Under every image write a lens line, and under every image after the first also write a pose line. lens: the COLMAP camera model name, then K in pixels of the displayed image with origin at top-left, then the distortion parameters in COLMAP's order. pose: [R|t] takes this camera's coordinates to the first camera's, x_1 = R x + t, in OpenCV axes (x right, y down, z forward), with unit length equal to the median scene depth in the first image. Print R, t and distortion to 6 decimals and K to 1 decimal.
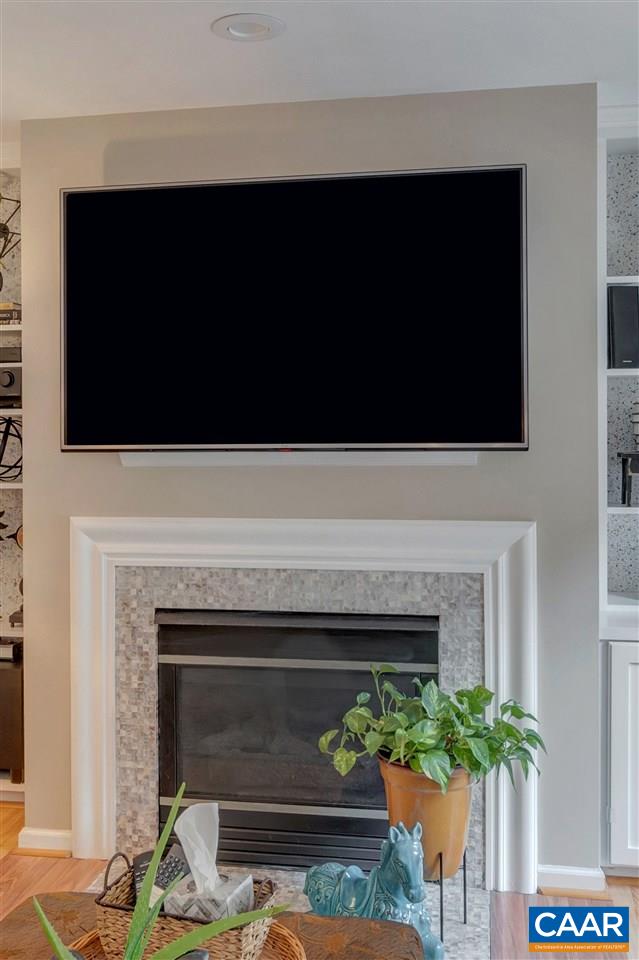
lens RADIAL K [[801.3, 0, 319.5], [0, 801.3, 462.9], [0, 0, 1]] dist [-0.000644, 0.000296]
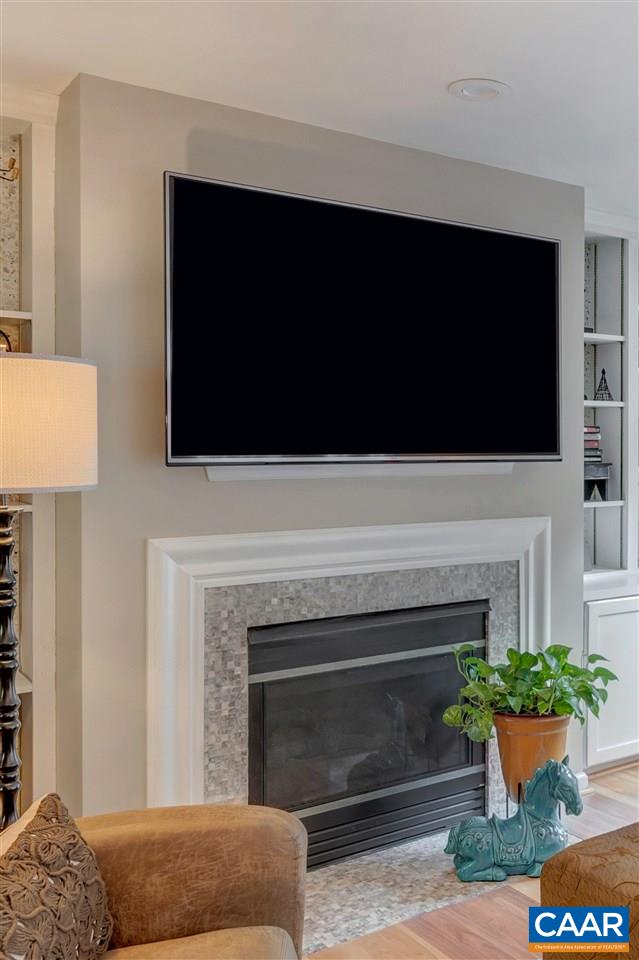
lens RADIAL K [[864.8, 0, 281.0], [0, 864.8, 476.8], [0, 0, 1]] dist [0.002833, -0.001329]
pose [[0.773843, -0.016657, 0.633159, -0.838162], [0.016847, 0.999842, 0.005714, -0.004899], [-0.633154, 0.006245, 0.774001, 0.171709]]
